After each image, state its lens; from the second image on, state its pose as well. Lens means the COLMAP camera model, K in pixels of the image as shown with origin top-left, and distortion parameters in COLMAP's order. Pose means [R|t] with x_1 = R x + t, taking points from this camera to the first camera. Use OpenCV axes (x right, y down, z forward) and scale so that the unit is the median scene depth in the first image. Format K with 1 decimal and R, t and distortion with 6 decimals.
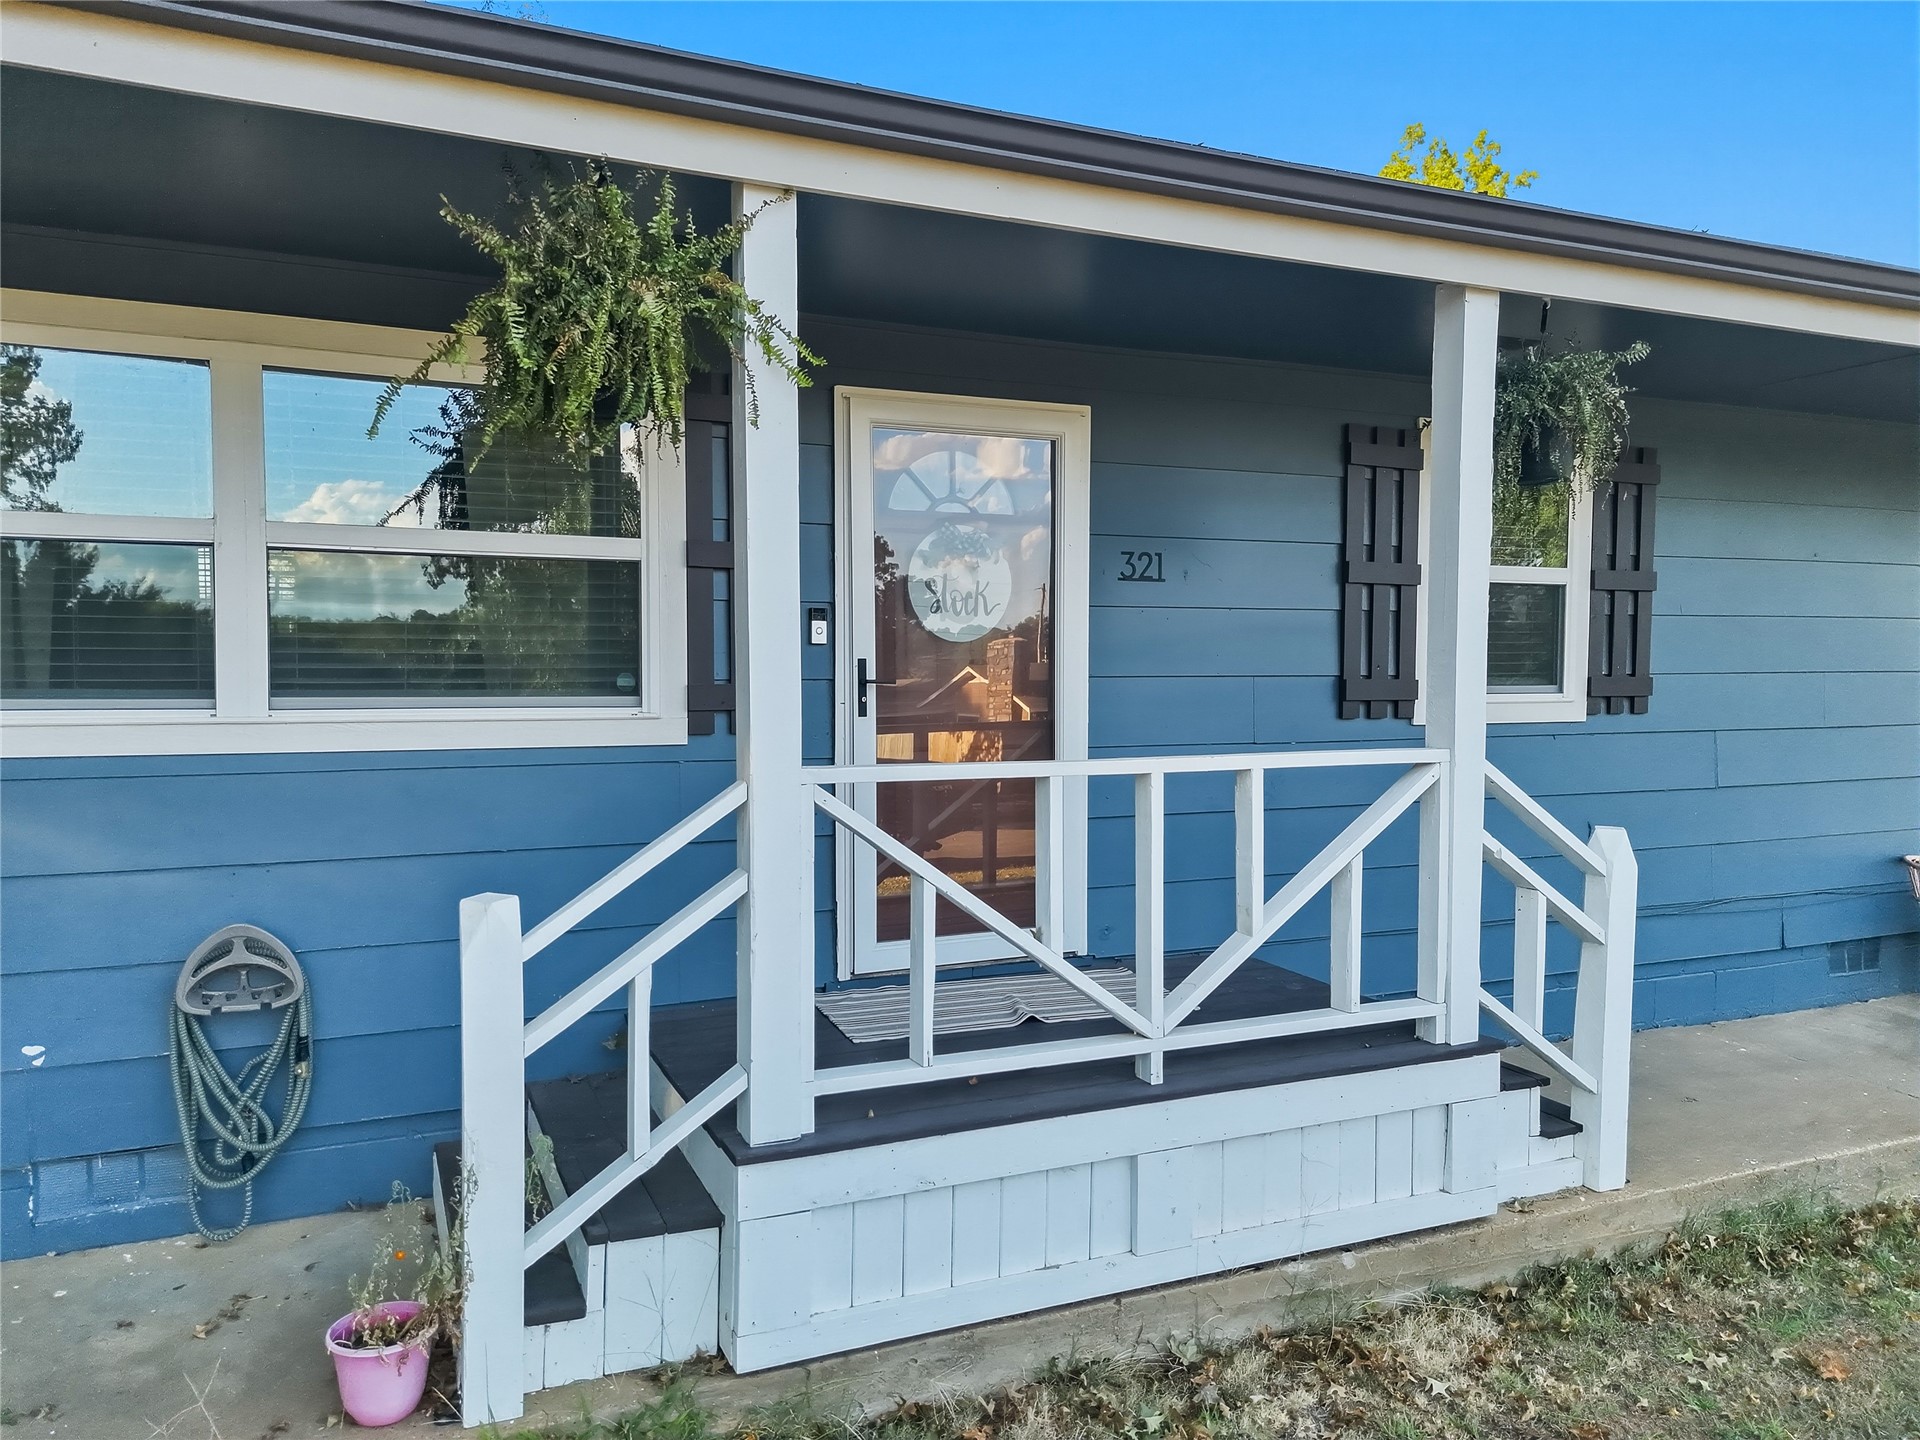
lens RADIAL K [[1351.7, 0, 960.0], [0, 1351.7, 720.0], [0, 0, 1]] dist [0.090925, -0.086642]
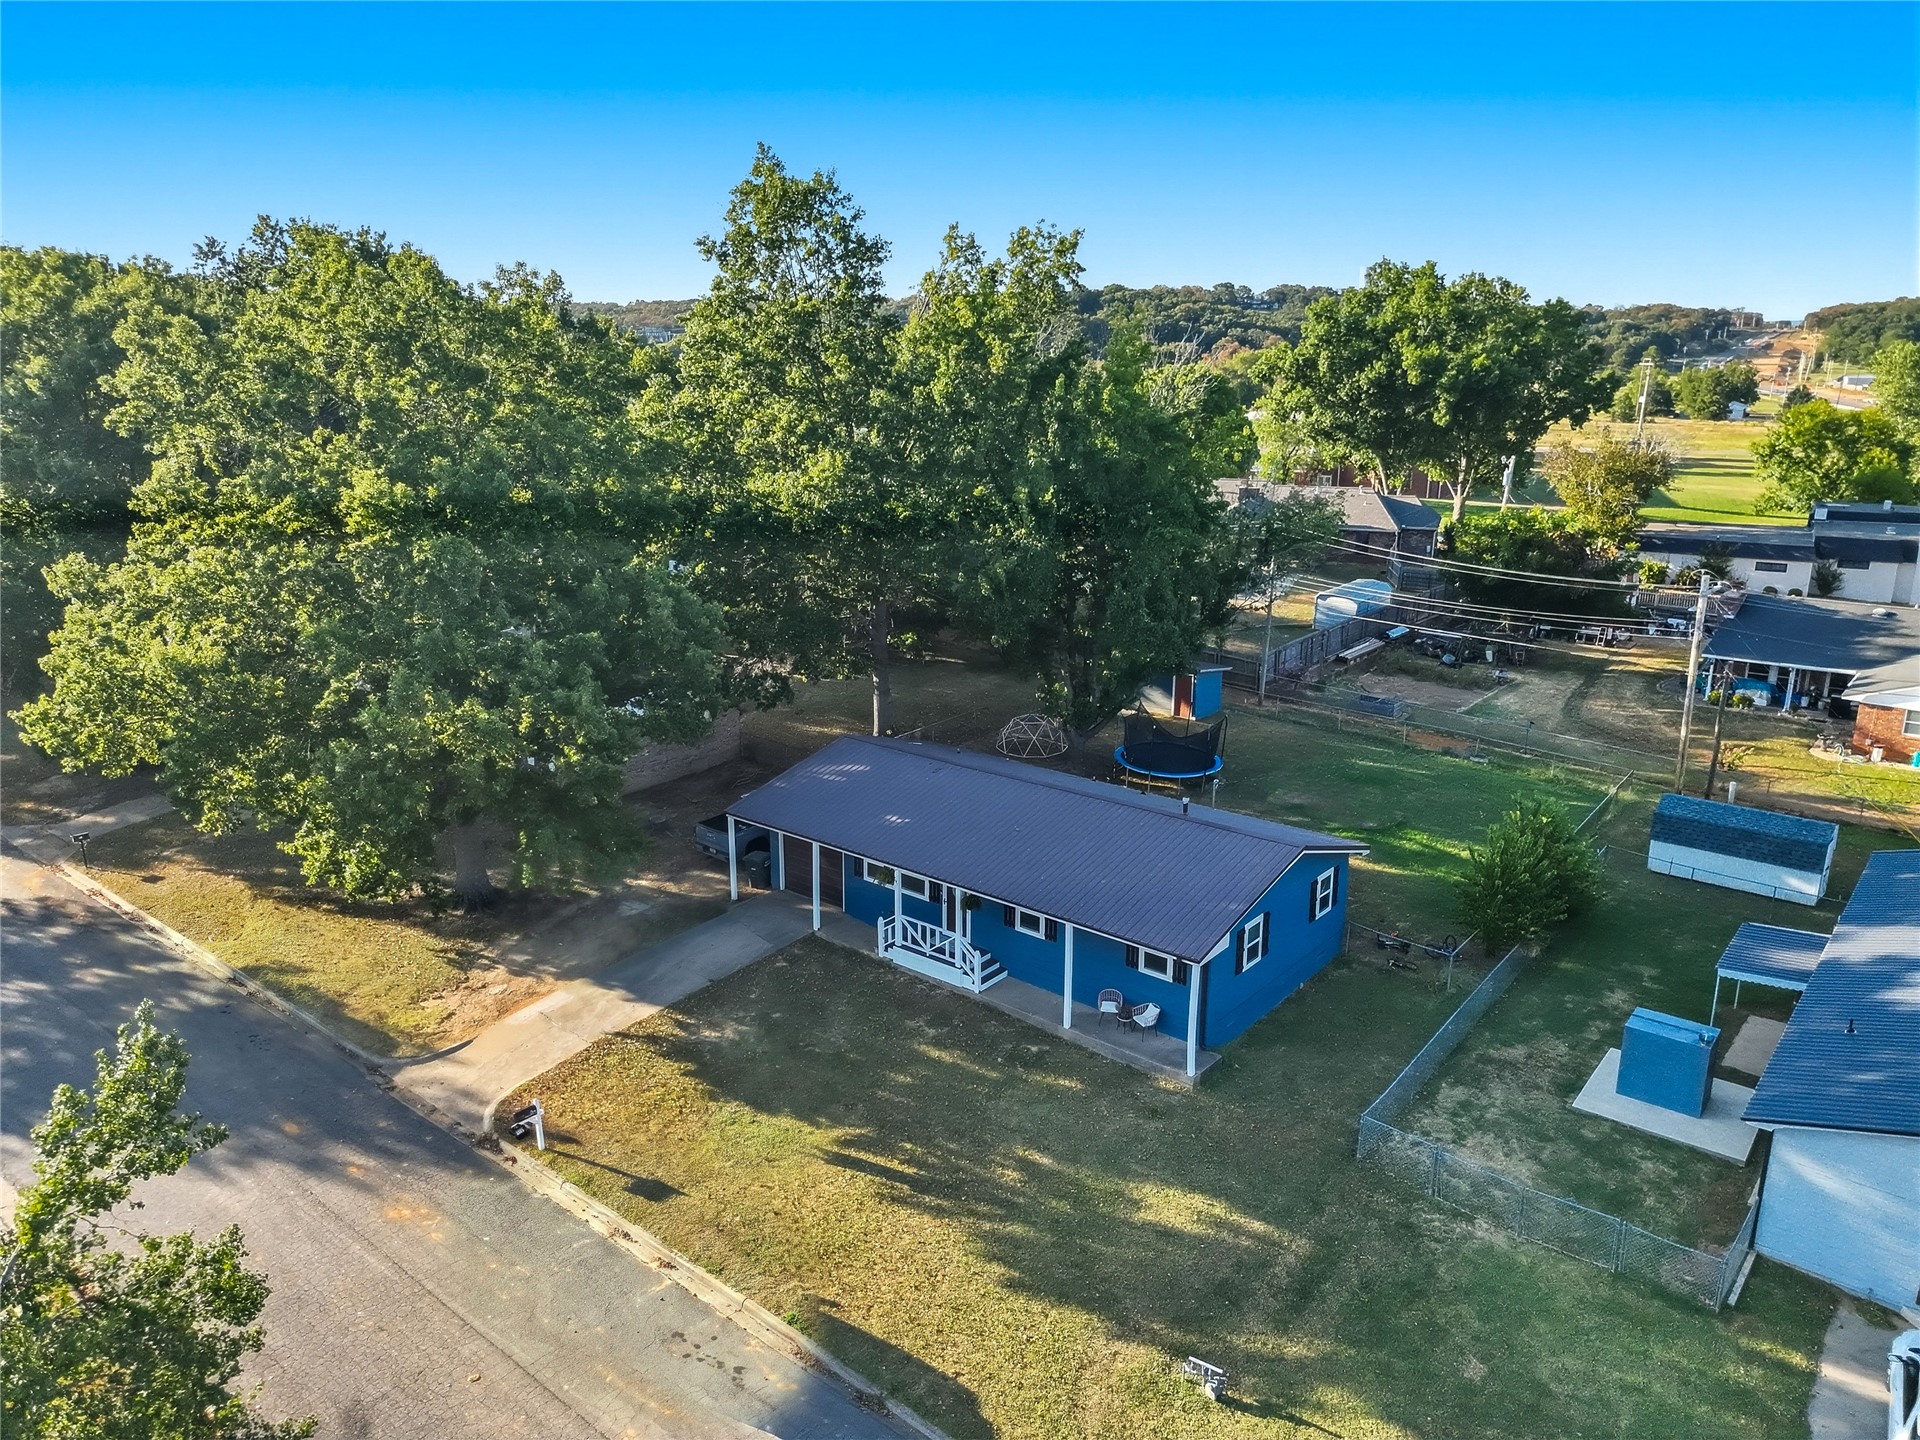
lens RADIAL K [[1351.7, 0, 960.0], [0, 1351.7, 720.0], [0, 0, 1]] dist [0.090925, -0.086642]
pose [[0.460684, 0.240433, -0.854378, 7.349141], [-0.039875, 0.967245, 0.250695, -3.442563], [0.886668, -0.081423, 0.455181, -2.787908]]
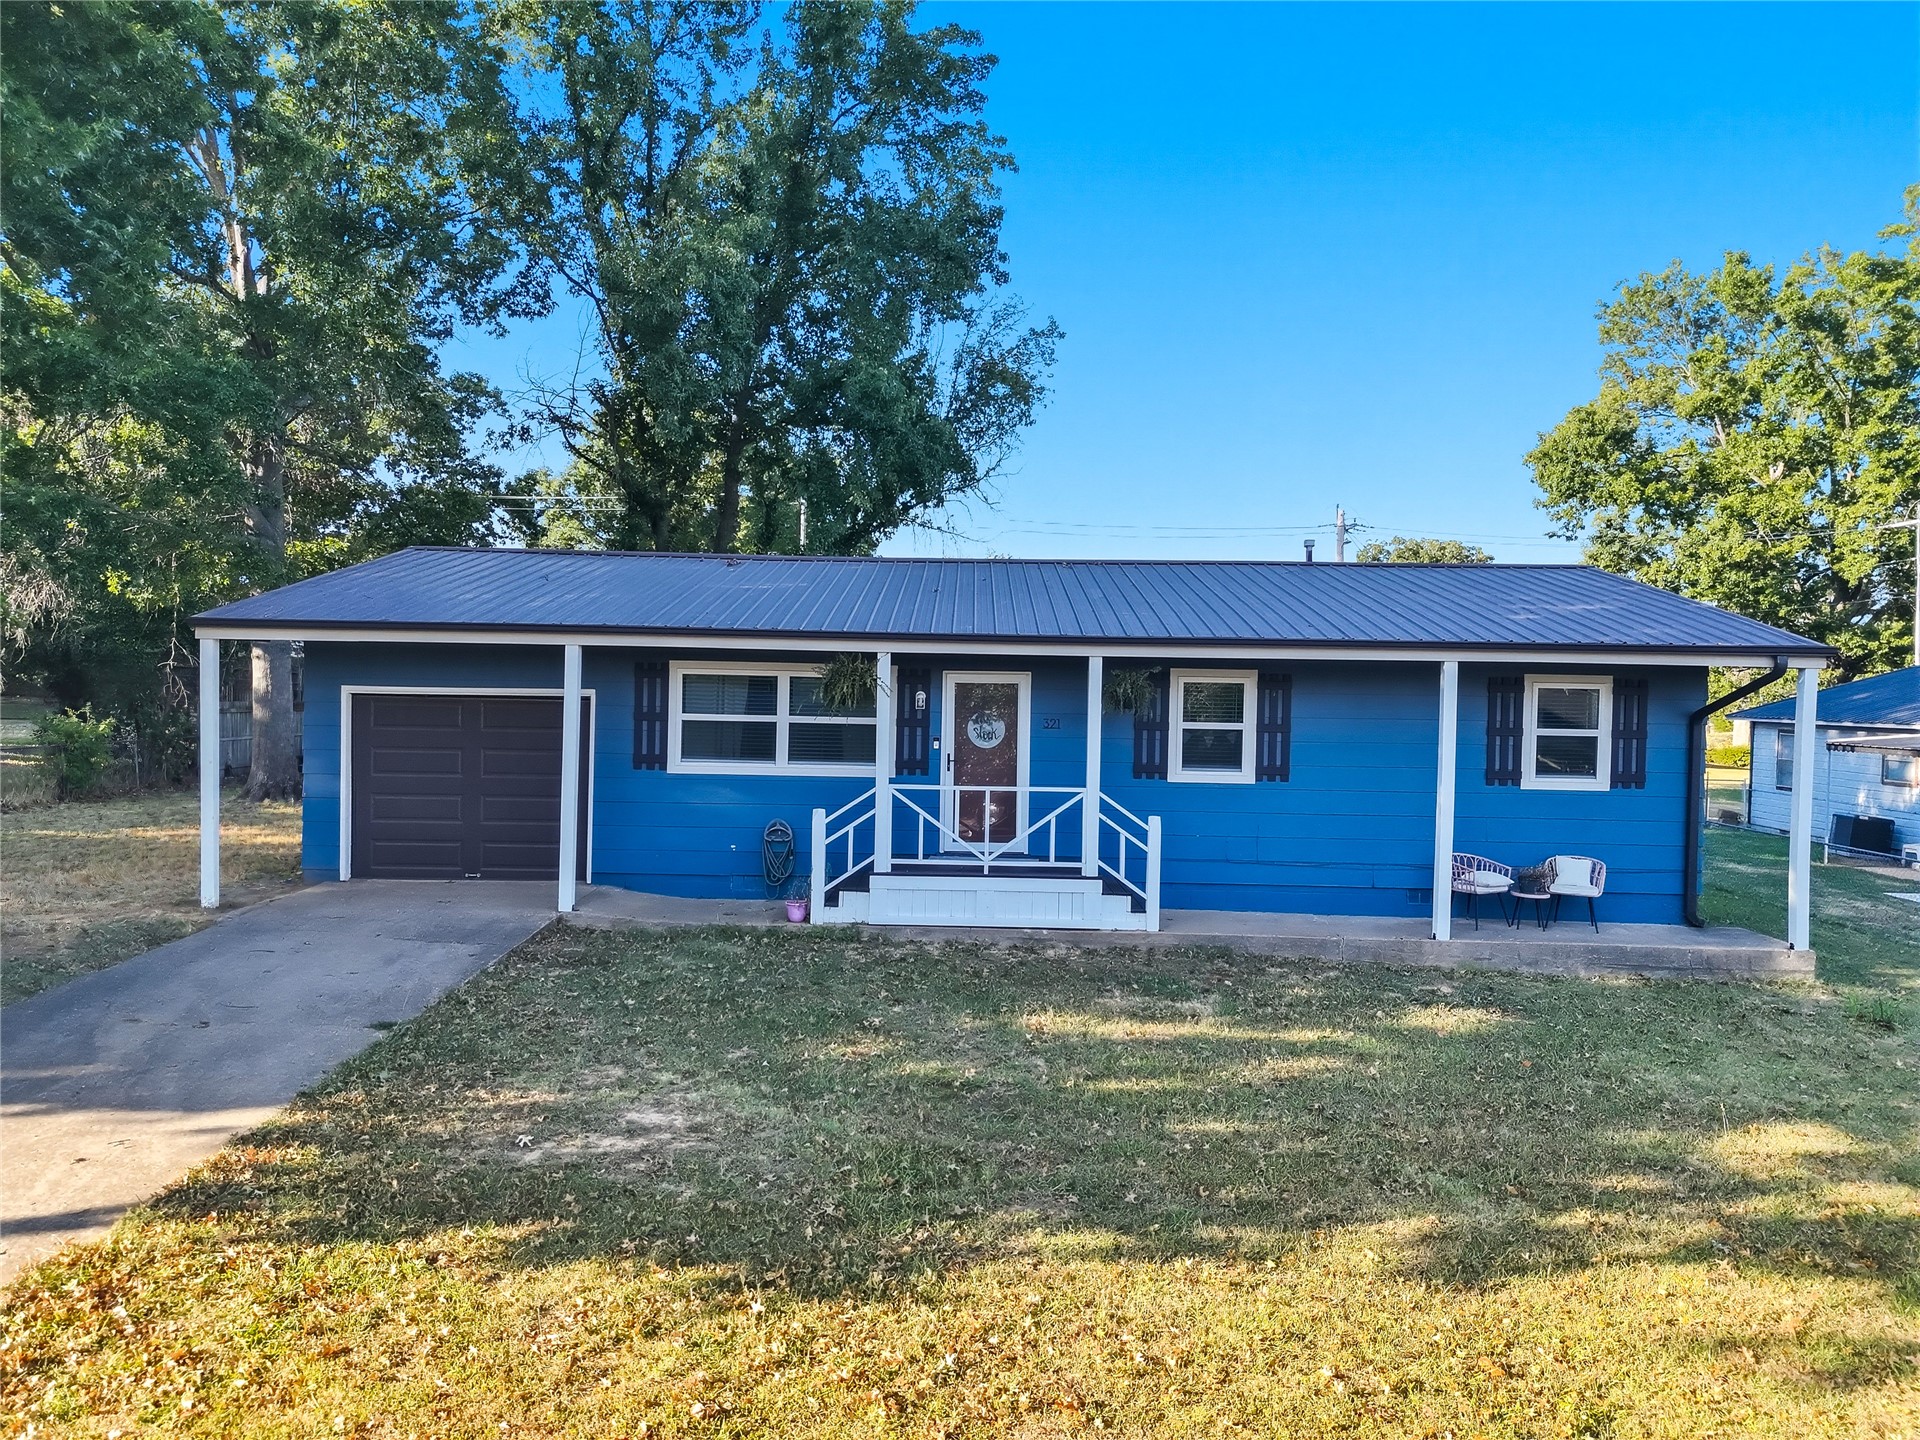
lens RADIAL K [[1351.7, 0, 960.0], [0, 1351.7, 720.0], [0, 0, 1]] dist [0.090925, -0.086642]
pose [[0.911717, 0.022339, -0.410211, 1.412425], [-0.033675, 0.999224, -0.020430, -0.066969], [0.409436, 0.032440, 0.911762, -2.150027]]
